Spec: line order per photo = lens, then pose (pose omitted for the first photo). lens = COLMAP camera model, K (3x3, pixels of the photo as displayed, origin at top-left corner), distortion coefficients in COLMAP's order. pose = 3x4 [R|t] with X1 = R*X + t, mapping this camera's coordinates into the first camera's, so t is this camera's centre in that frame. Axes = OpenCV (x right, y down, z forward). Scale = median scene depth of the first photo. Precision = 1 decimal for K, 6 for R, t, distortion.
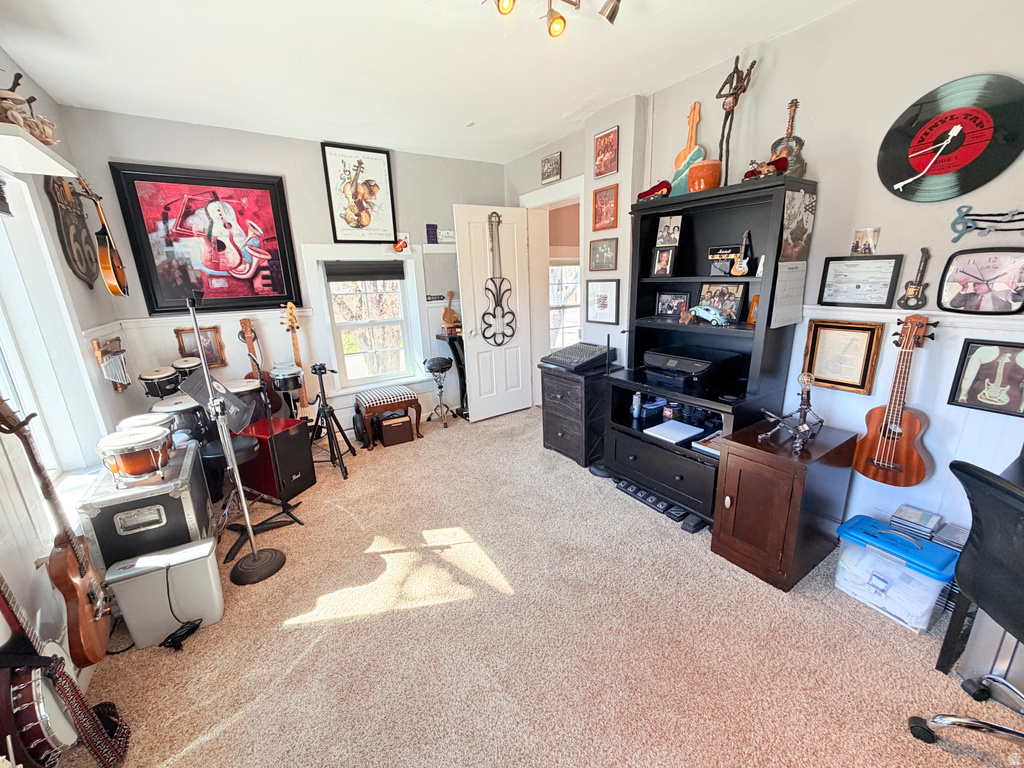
lens RADIAL K [[407.2, 0, 509.4], [0, 407.2, 384.6], [0, 0, 1]] dist [0.001915, -0.000001]
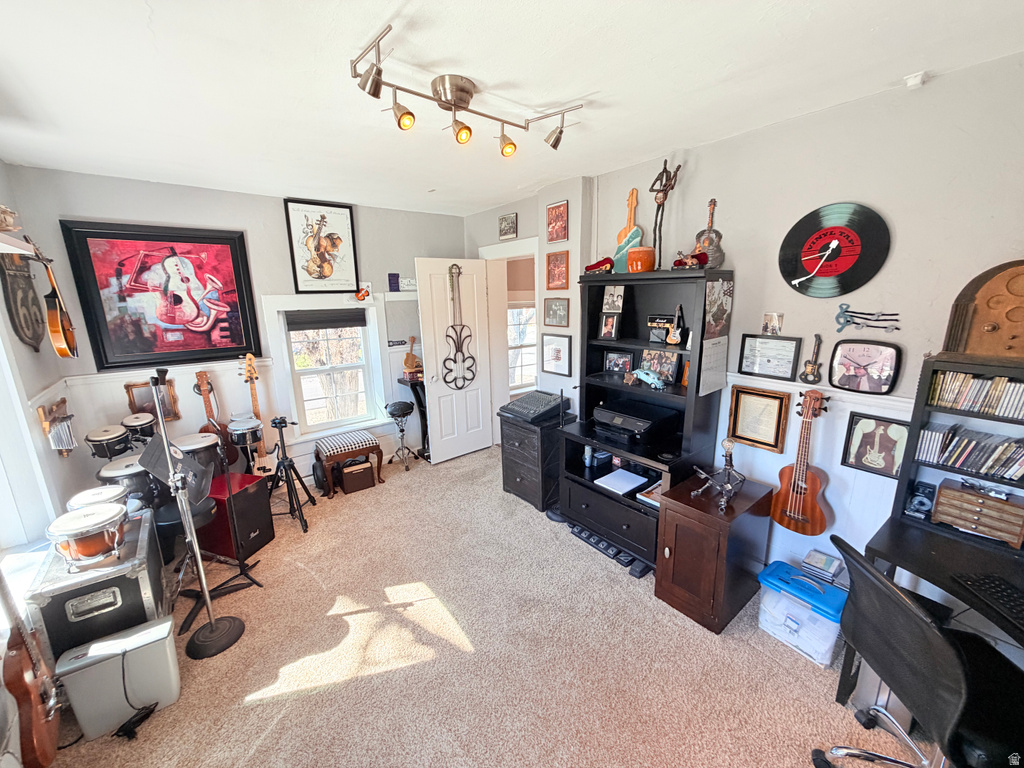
lens RADIAL K [[407.2, 0, 509.4], [0, 407.2, 384.6], [0, 0, 1]] dist [0.001915, -0.000001]
pose [[0.995553, -0.005717, 0.094028, 0.004980], [0.009644, 0.999097, -0.041369, -0.117416], [-0.093706, 0.042092, 0.994710, -0.078032]]
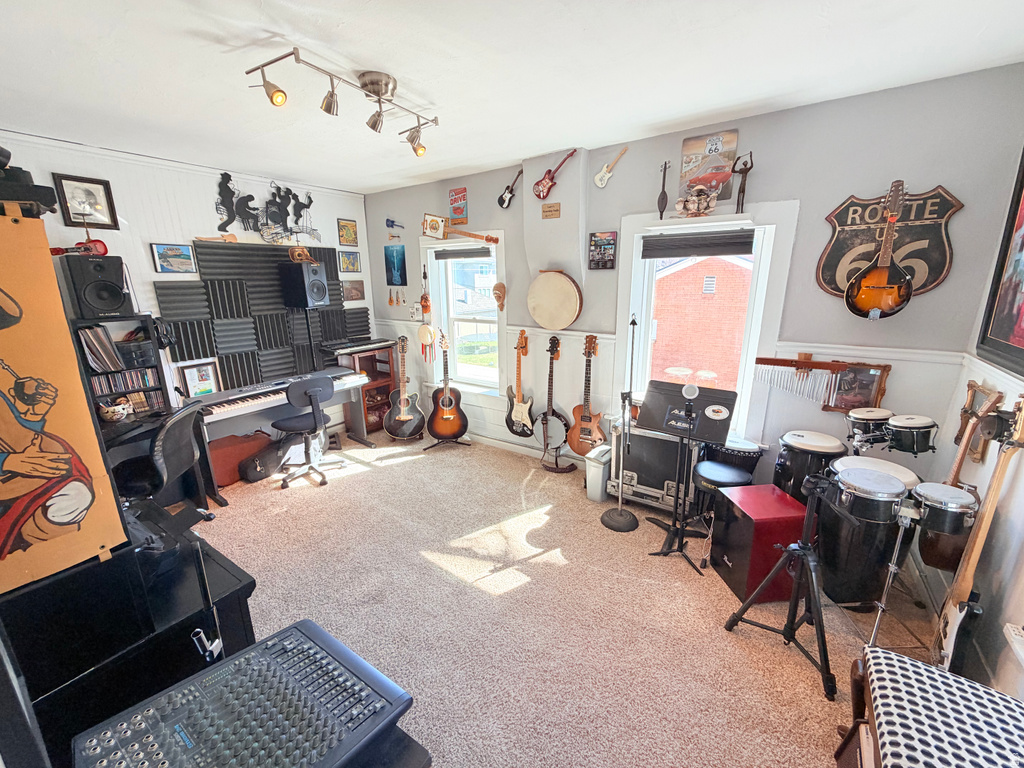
lens RADIAL K [[407.2, 0, 509.4], [0, 407.2, 384.6], [0, 0, 1]] dist [0.001915, -0.000001]
pose [[-0.925683, 0.144025, -0.349811, 0.111540], [-0.049698, 0.870379, 0.489868, -0.555599], [0.375022, 0.470847, -0.798537, 1.688142]]
